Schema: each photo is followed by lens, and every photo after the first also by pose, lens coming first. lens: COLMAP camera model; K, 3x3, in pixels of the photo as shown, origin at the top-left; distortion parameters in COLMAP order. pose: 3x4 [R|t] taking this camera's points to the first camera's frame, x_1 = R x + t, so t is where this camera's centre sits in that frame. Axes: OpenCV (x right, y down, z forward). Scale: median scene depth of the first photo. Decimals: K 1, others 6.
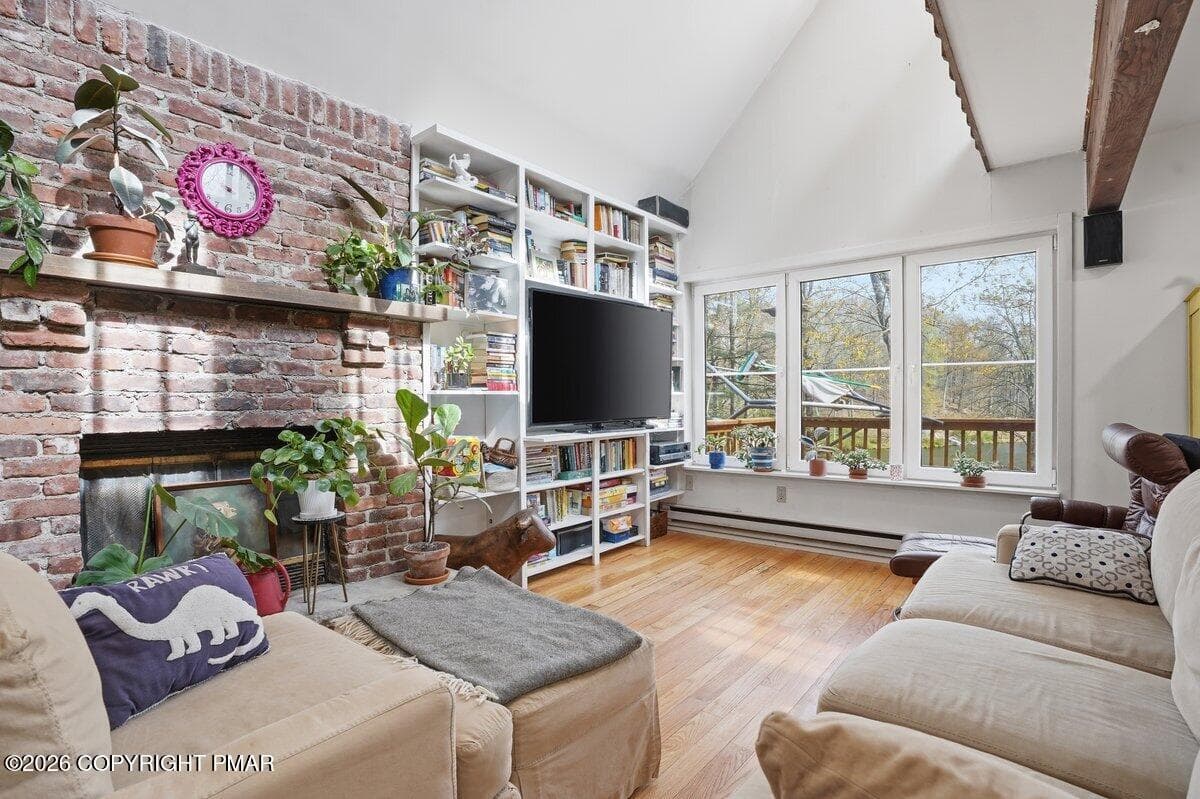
lens RADIAL K [[578.5, 0, 596.7], [0, 578.5, 405.6], [0, 0, 1]] dist [-0.014093, 0.001074]
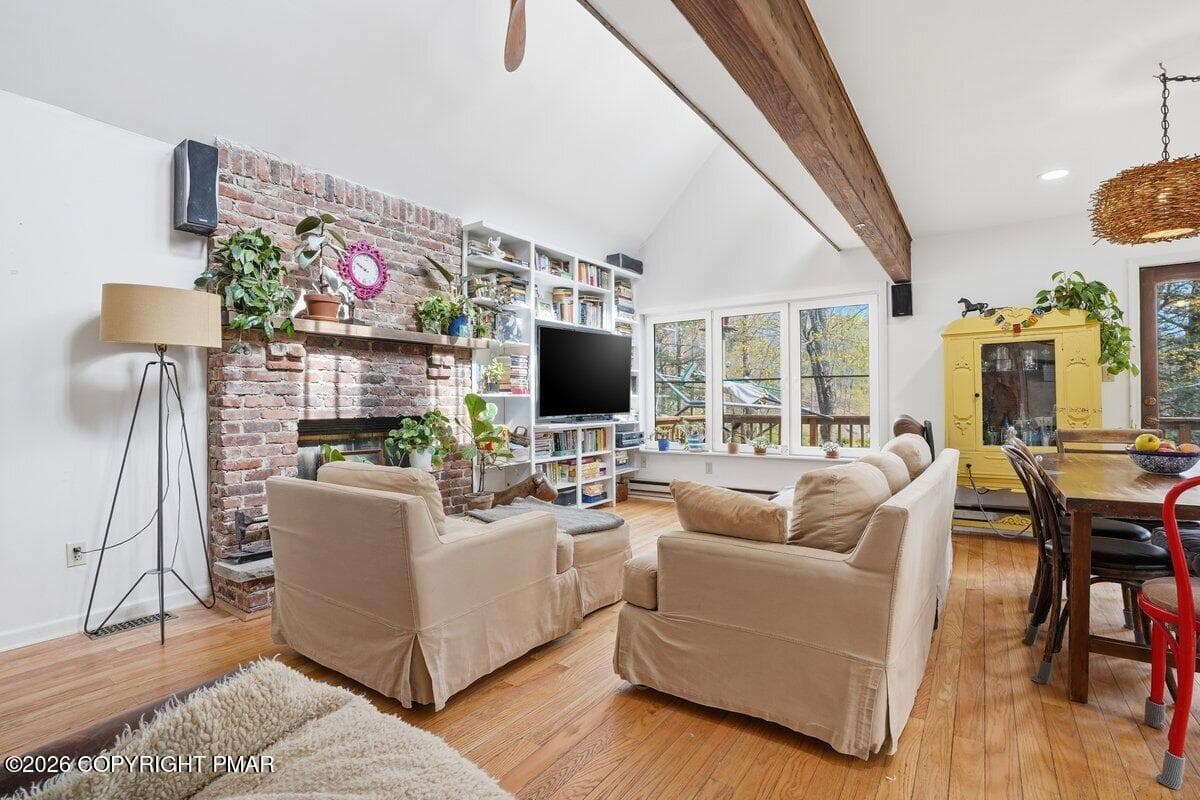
lens RADIAL K [[578.5, 0, 600.3], [0, 578.5, 396.1], [0, 0, 1]] dist [-0.014093, 0.001074]
pose [[0.995689, 0.002011, 0.092732, -0.102929], [-0.000191, 0.999807, -0.019632, 0.008713], [-0.092754, 0.019529, 0.995498, -0.529543]]
